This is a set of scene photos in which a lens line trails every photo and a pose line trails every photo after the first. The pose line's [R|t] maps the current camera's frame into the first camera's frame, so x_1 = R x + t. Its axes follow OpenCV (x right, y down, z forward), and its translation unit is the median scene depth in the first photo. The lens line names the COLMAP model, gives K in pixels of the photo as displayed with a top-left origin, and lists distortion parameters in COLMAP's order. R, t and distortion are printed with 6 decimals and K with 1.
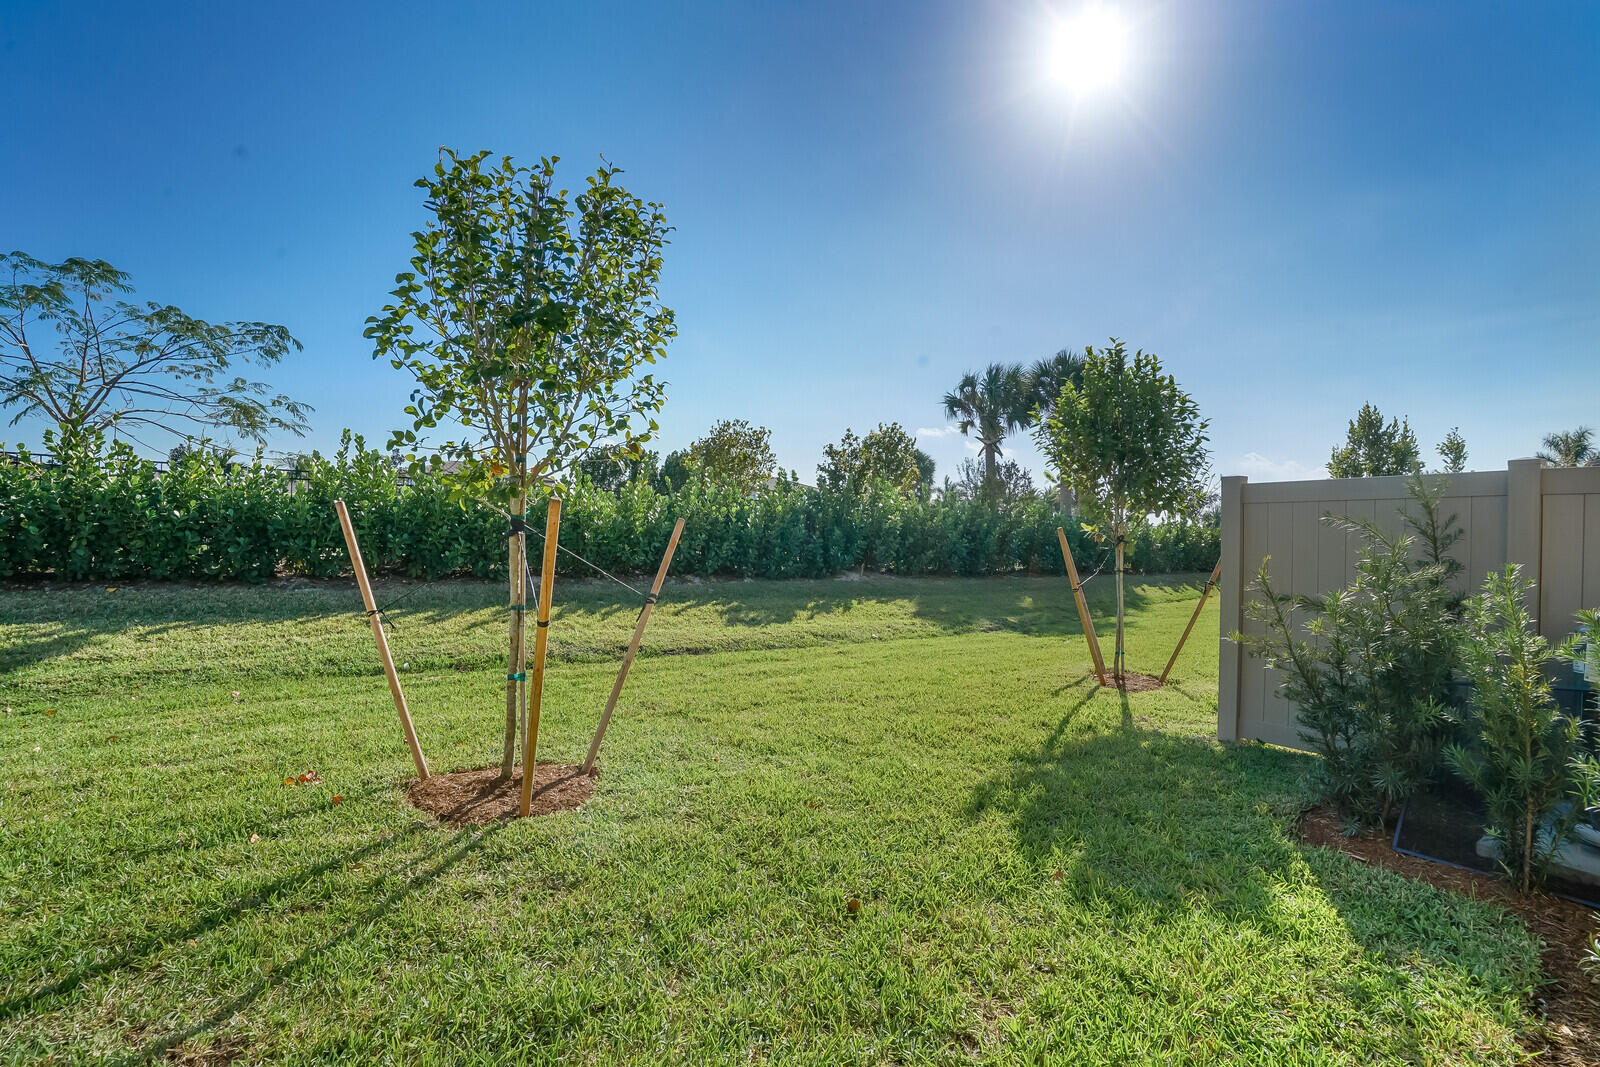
lens RADIAL K [[746.2, 0, 791.2], [0, 746.2, 538.6], [0, 0, 1]] dist [-0.053690, 0.020591]
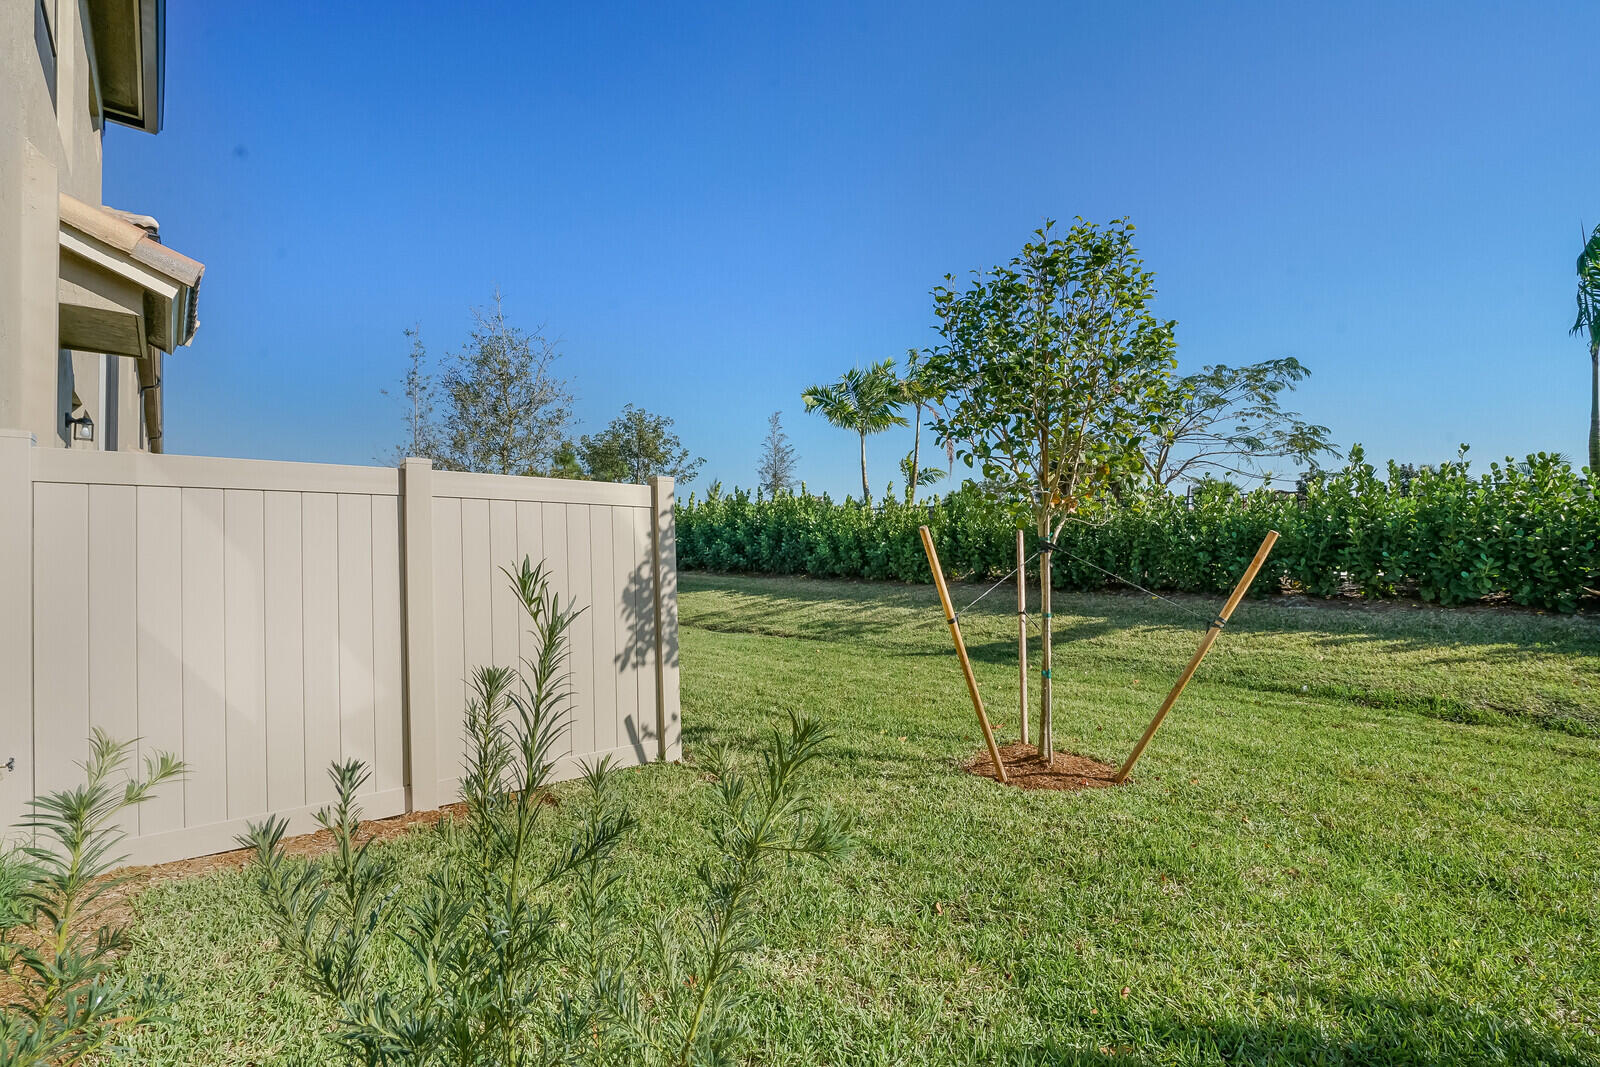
lens RADIAL K [[746.2, 0, 791.2], [0, 746.2, 538.6], [0, 0, 1]] dist [-0.053690, 0.020591]
pose [[0.095581, -0.029234, -0.994992, 0.329691], [0.004614, 0.999571, -0.028925, -0.000157], [0.995411, -0.001826, 0.095675, 0.201134]]
